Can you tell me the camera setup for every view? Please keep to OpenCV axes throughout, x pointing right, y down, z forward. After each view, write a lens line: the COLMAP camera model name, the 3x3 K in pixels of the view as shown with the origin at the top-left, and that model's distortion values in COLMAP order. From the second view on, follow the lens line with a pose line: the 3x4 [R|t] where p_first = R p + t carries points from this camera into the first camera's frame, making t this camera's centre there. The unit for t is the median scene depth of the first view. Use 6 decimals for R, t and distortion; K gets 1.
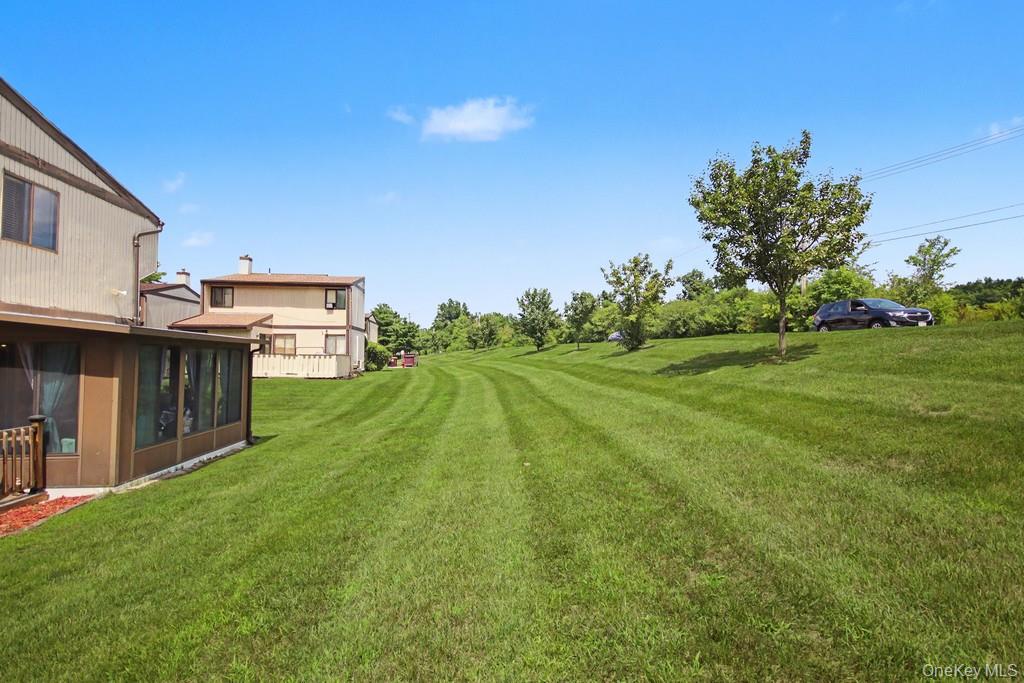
lens RADIAL K [[495.9, 0, 507.7], [0, 495.9, 347.6], [0, 0, 1]] dist [0.008447, -0.001591]
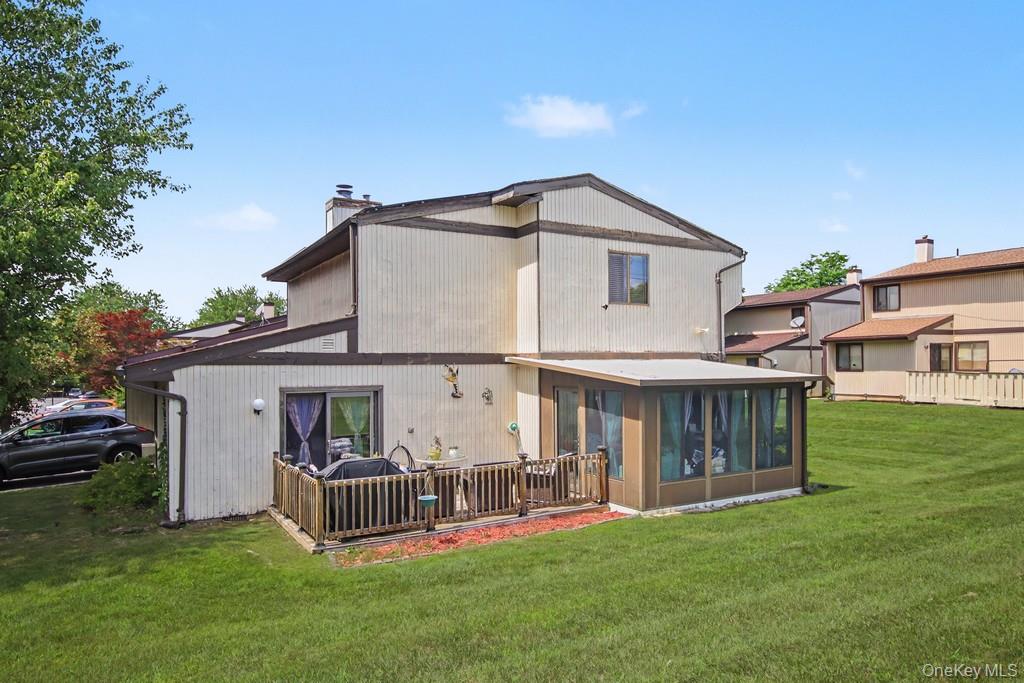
lens RADIAL K [[655.6, 0, 508.0], [0, 655.6, 361.8], [0, 0, 1]] dist [-0.010300, 0.000867]
pose [[0.420033, -0.012851, -0.907418, 0.360939], [0.032736, 0.999464, 0.000999, -0.065738], [0.906918, -0.030125, 0.420228, 0.033855]]
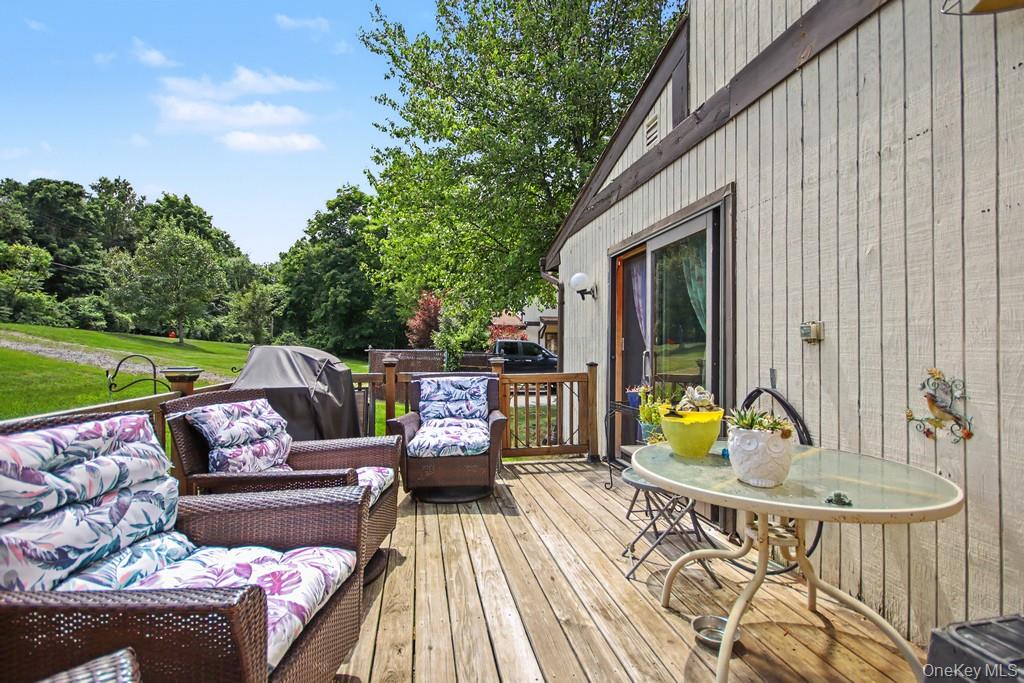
lens RADIAL K [[495.9, 0, 508.8], [0, 495.9, 338.2], [0, 0, 1]] dist [0.008447, -0.001591]
pose [[-0.993229, -0.011009, -0.115651, -0.747760], [-0.005786, 0.998952, -0.045396, 0.081341], [0.116030, -0.044419, -0.992252, 0.628492]]
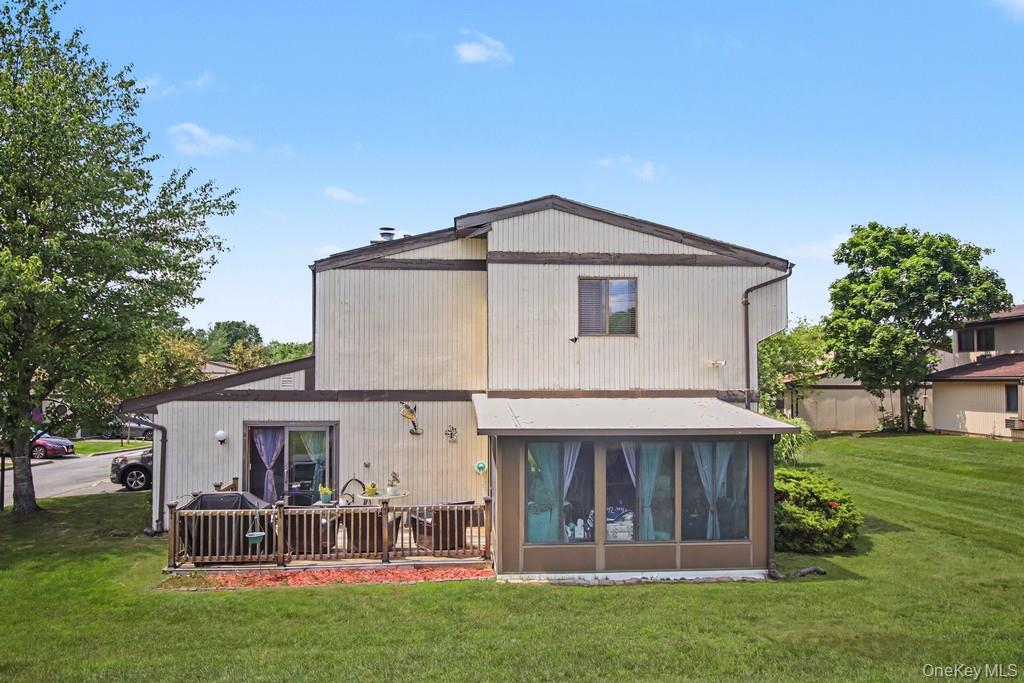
lens RADIAL K [[655.6, 0, 510.9], [0, 655.6, 371.7], [0, 0, 1]] dist [-0.010300, 0.000867]
pose [[-0.020544, -0.021516, -0.999557, 0.447057], [0.025191, 0.999440, -0.022031, -0.089283], [0.999472, -0.025633, -0.019991, 0.741130]]
